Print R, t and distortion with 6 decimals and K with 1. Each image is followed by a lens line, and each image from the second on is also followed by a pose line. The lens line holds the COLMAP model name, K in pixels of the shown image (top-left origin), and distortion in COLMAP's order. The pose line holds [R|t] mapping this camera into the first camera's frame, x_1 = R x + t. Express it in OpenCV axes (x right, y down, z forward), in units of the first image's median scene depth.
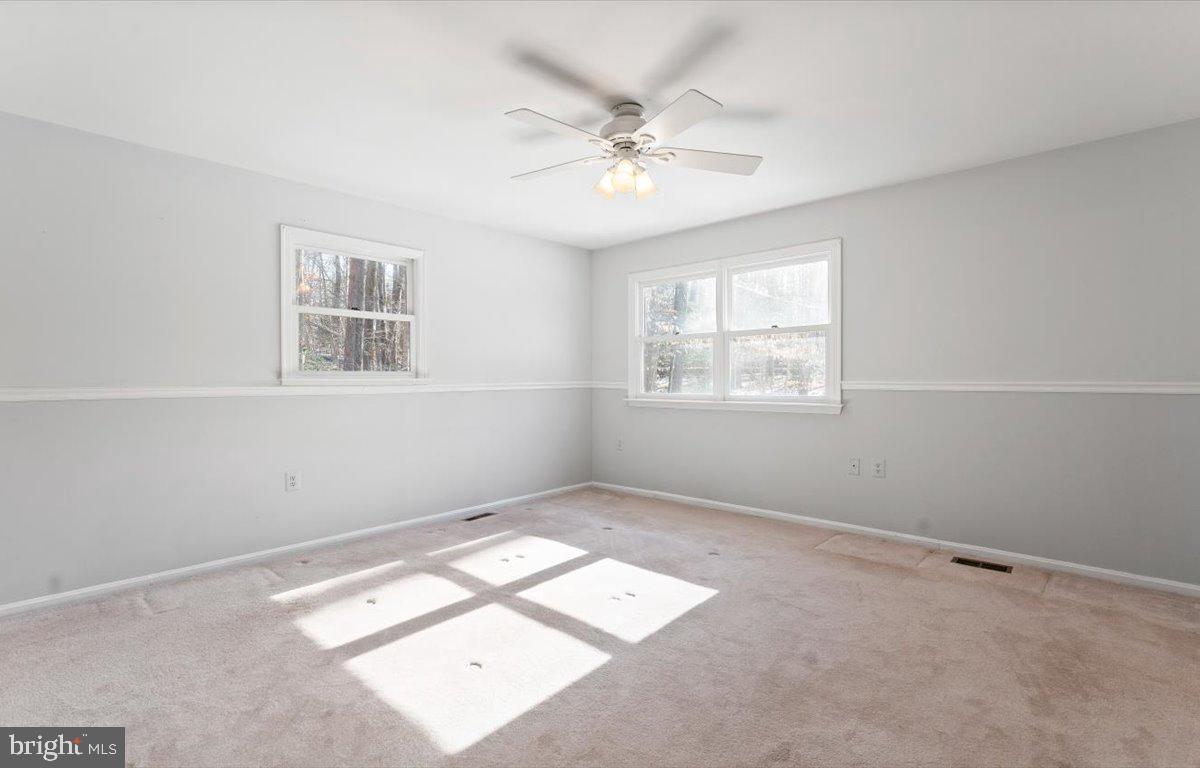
lens RADIAL K [[554.3, 0, 601.4], [0, 554.3, 377.5], [0, 0, 1]] dist [0.000611, 0.000416]
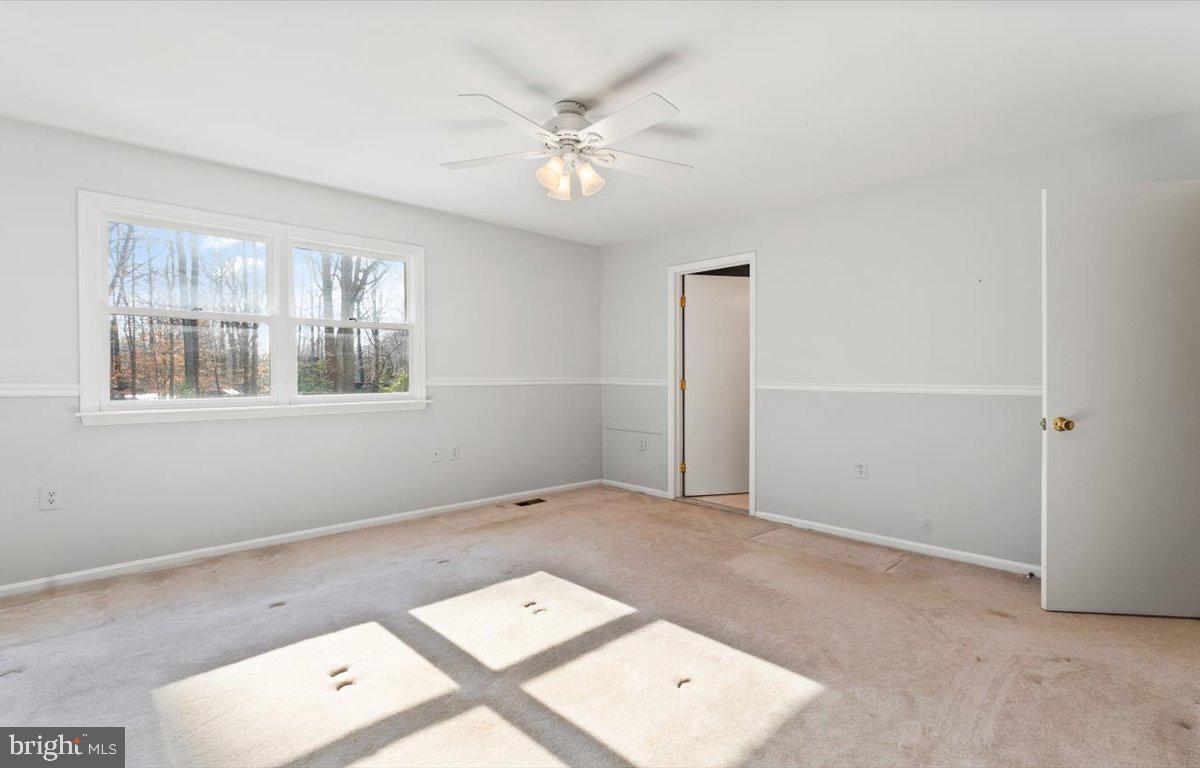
lens RADIAL K [[554.3, 0, 601.4], [0, 554.3, 377.5], [0, 0, 1]] dist [0.000611, 0.000416]
pose [[0.075426, -0.002977, 0.997147, -0.825814], [0.001668, 0.999995, 0.002859, 0.002438], [-0.997150, 0.001447, 0.075430, 0.761944]]
